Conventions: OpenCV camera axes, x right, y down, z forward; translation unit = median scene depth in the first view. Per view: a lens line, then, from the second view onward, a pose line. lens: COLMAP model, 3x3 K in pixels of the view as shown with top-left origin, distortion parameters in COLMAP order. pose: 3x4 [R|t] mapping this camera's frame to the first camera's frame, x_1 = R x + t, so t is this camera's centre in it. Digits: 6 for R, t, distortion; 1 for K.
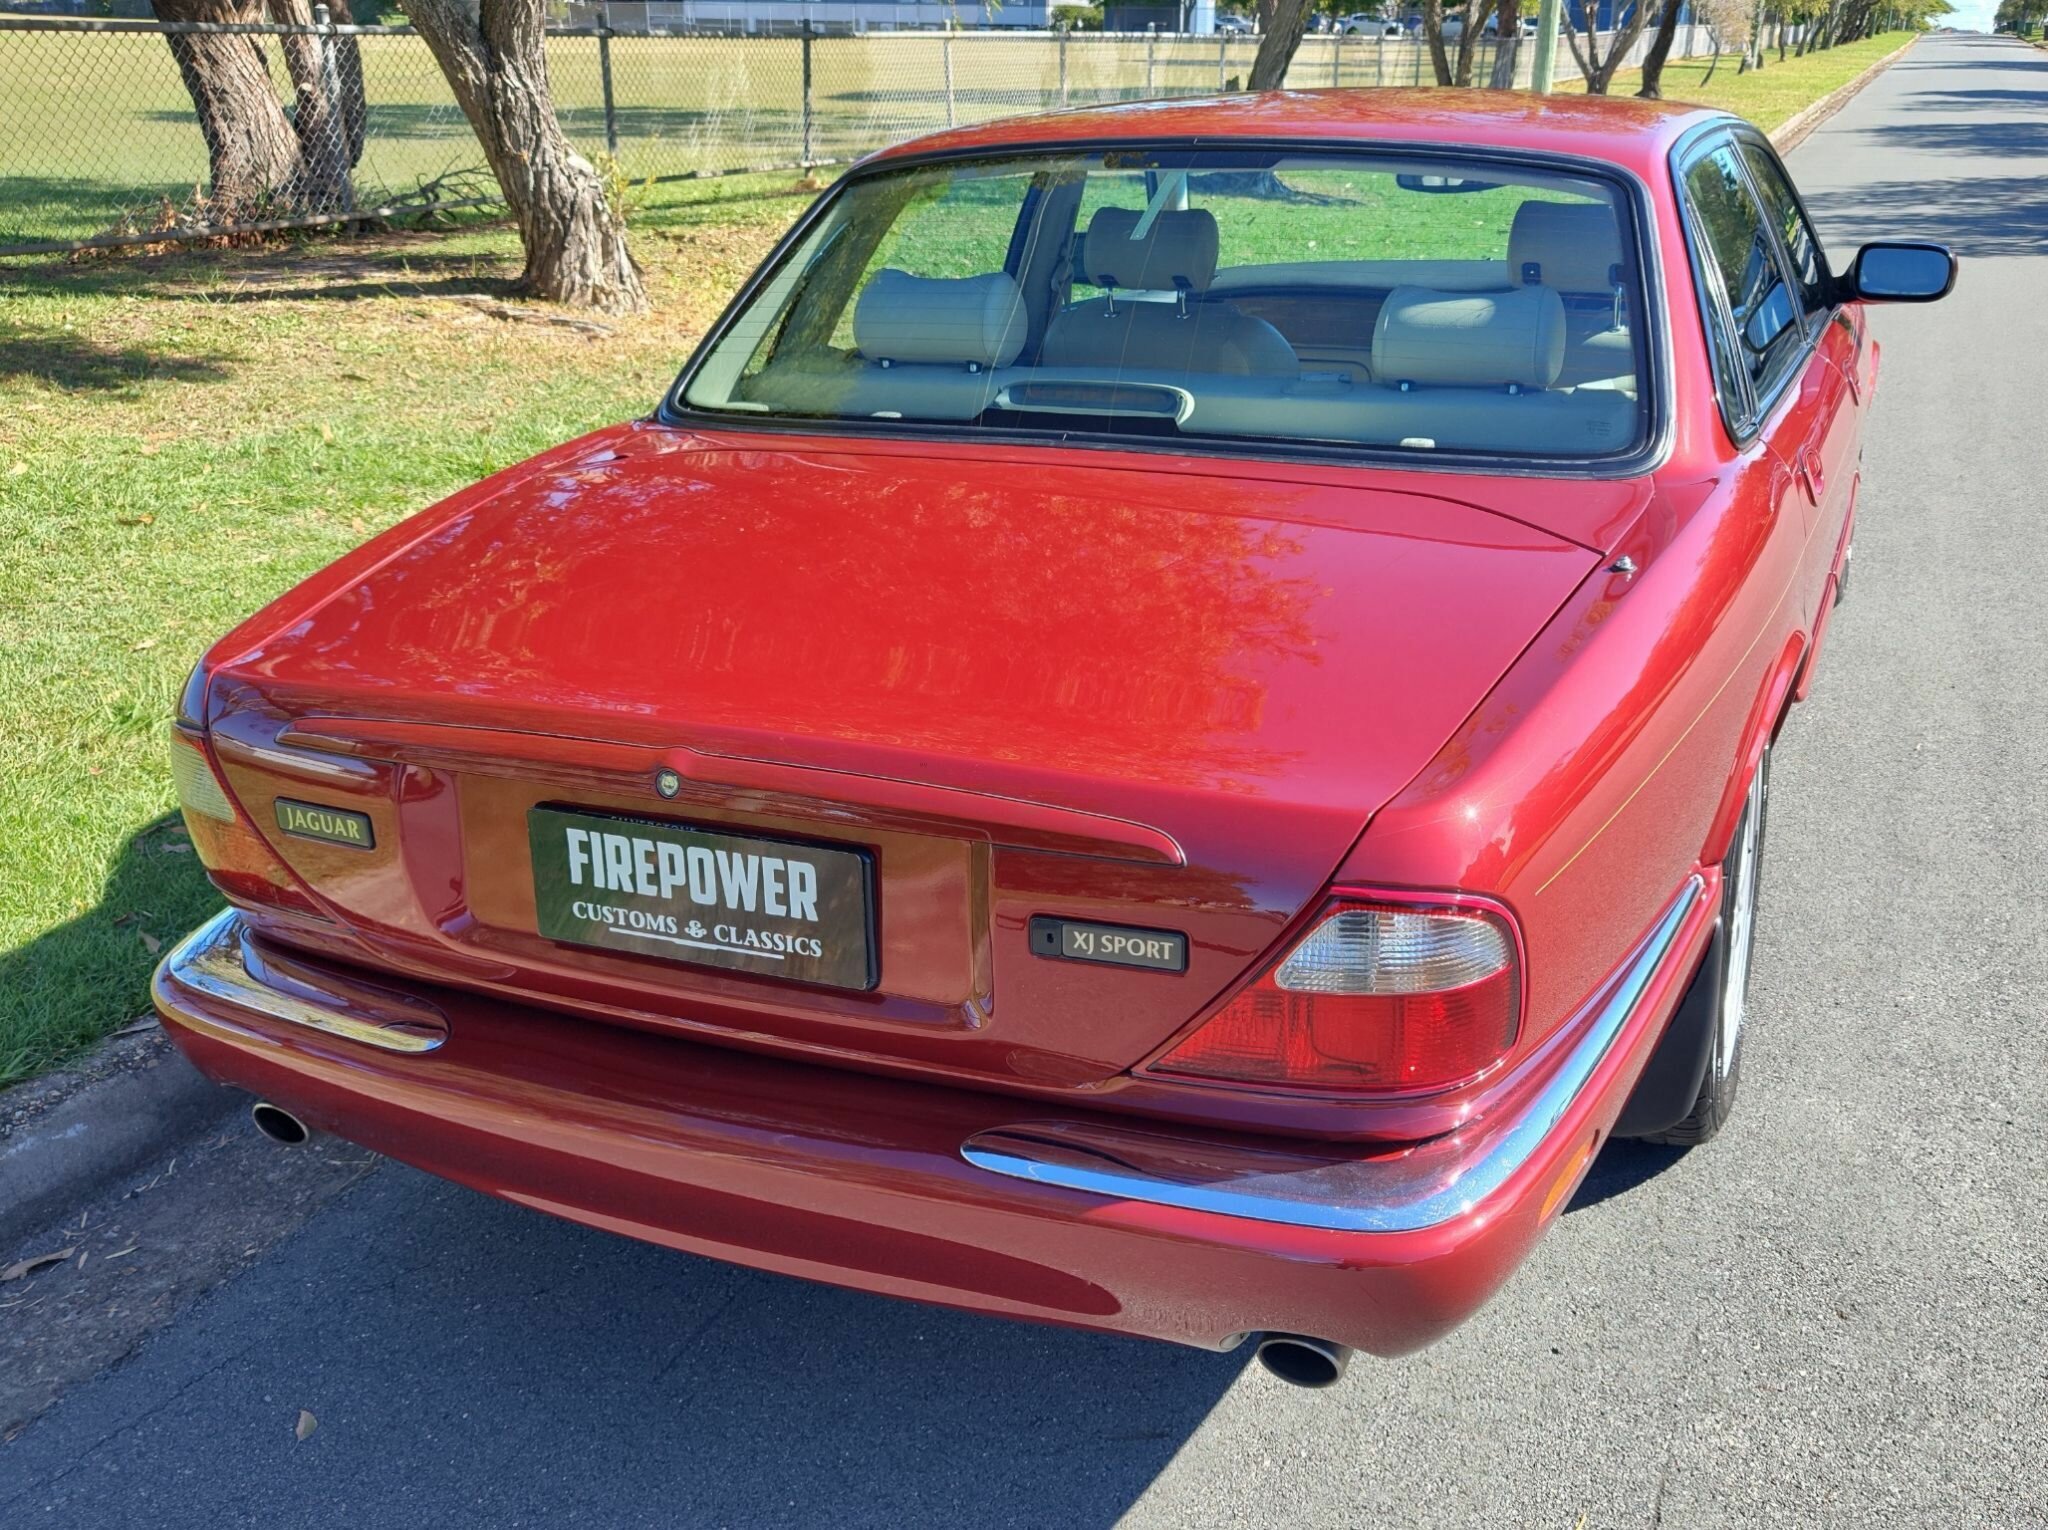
lens RADIAL K [[1996.3, 0, 1200.1], [0, 1996.3, 771.7], [0, 0, 1]] dist [0.004500, 0.000000]
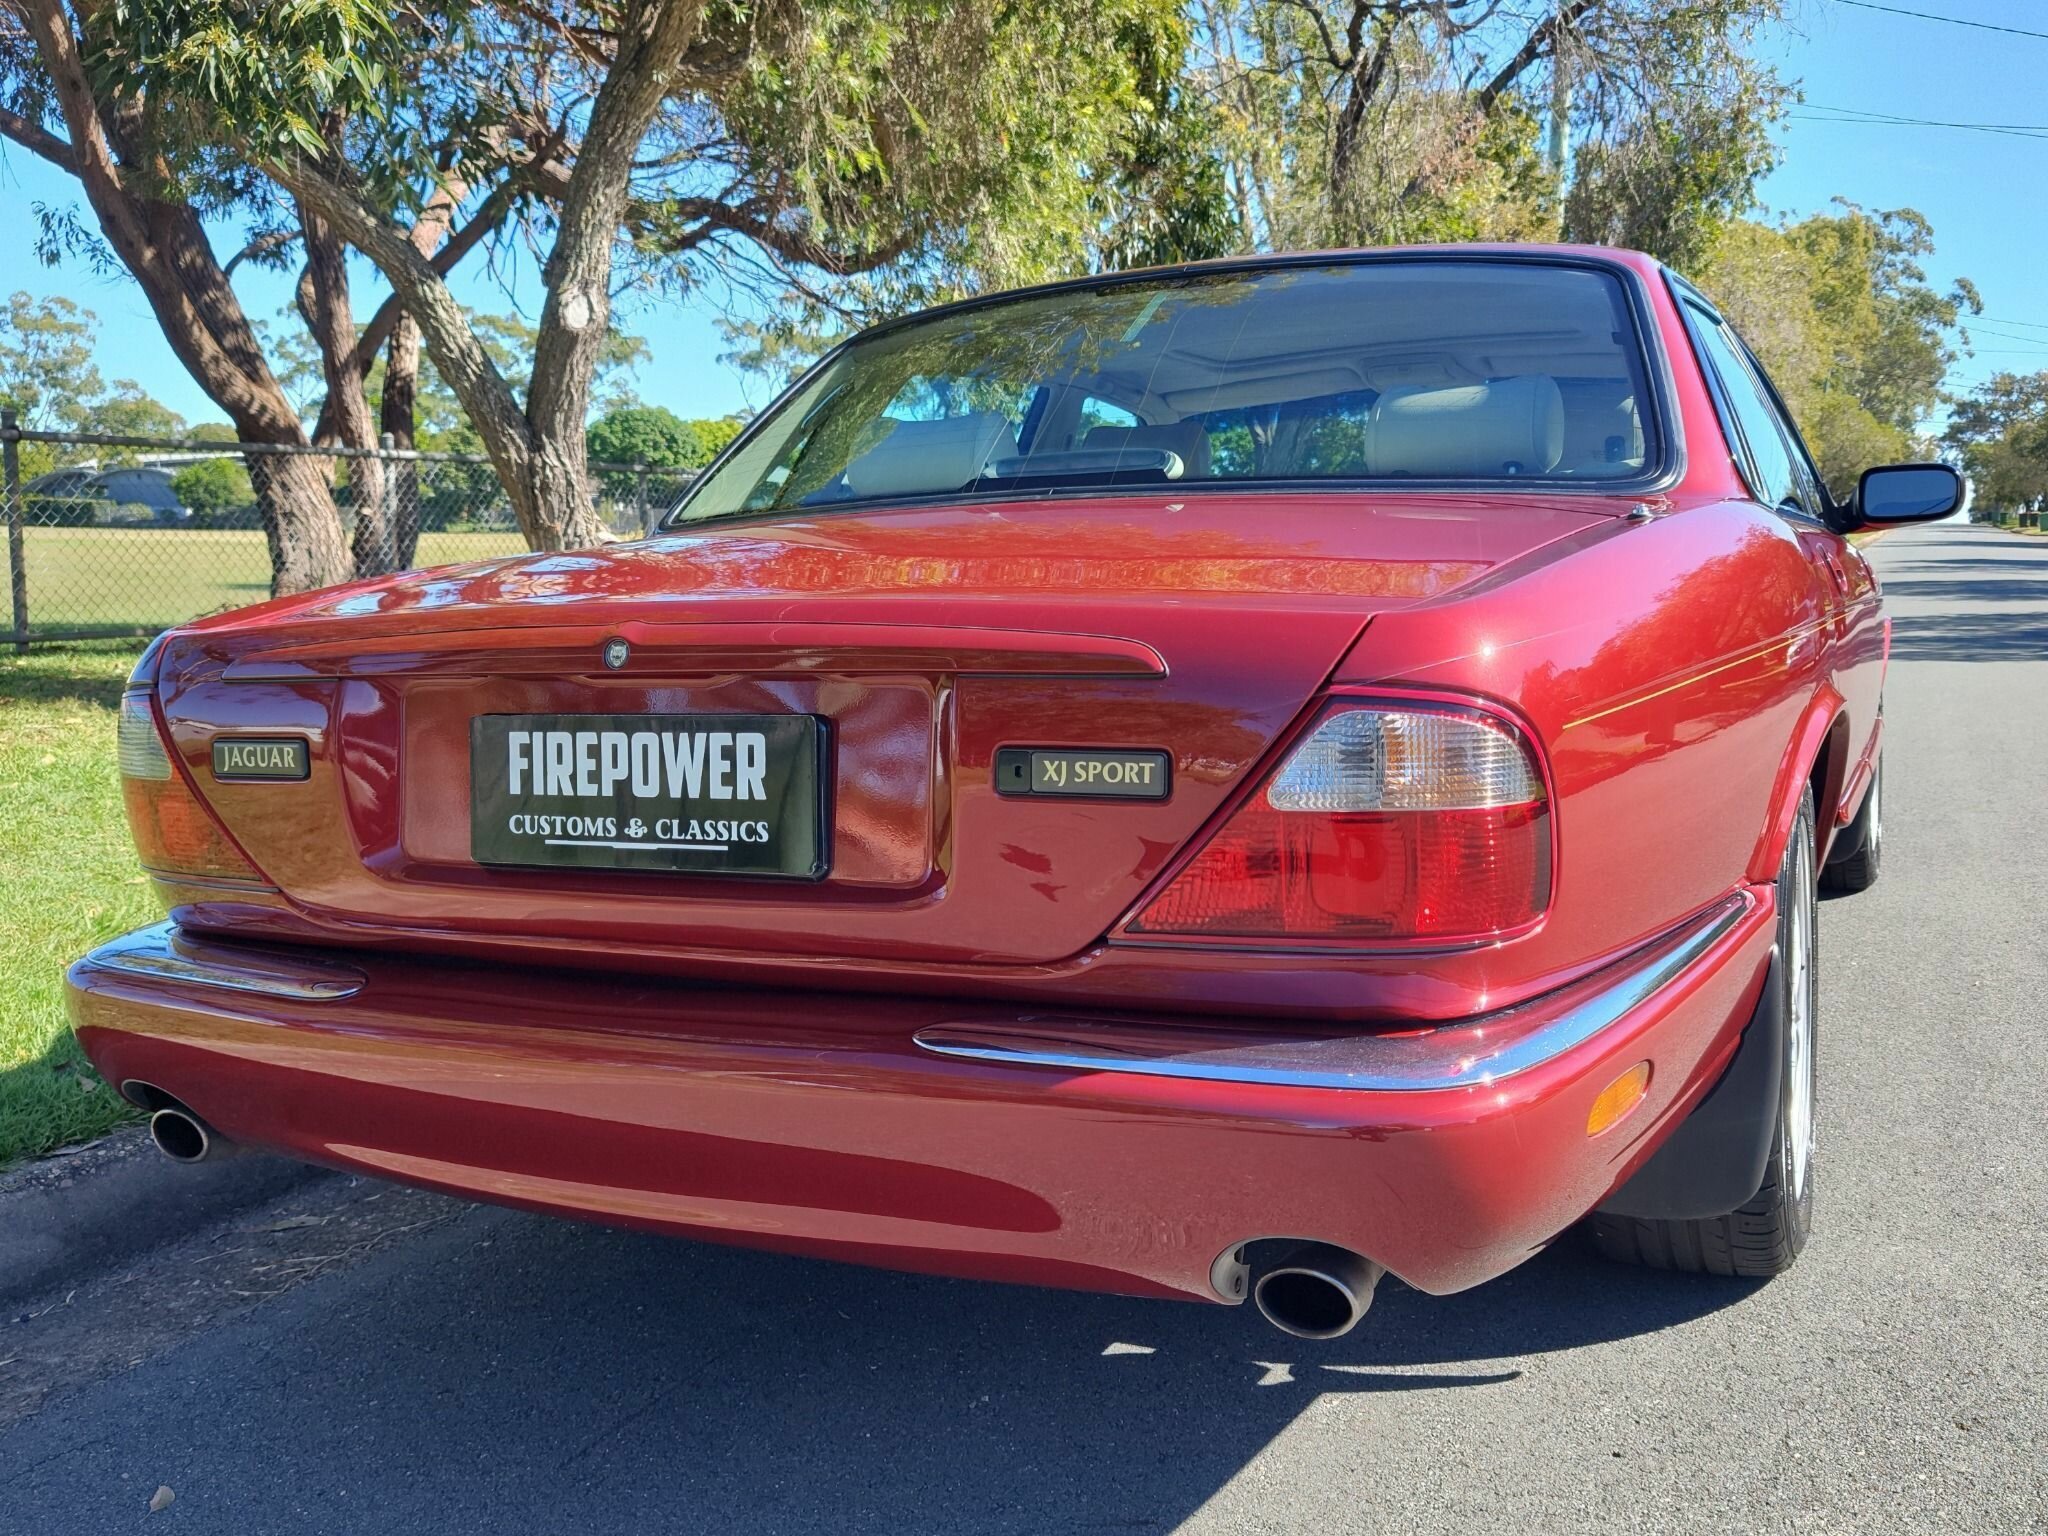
lens RADIAL K [[1996.3, 0, 1065.6], [0, 1996.3, 705.2], [0, 0, 1]] dist [0.004500, 0.000000]
pose [[0.997697, -0.004848, -0.067658, 0.005553], [-0.013429, 0.963584, -0.267070, 0.221228], [0.066489, 0.267363, 0.961299, 0.096844]]
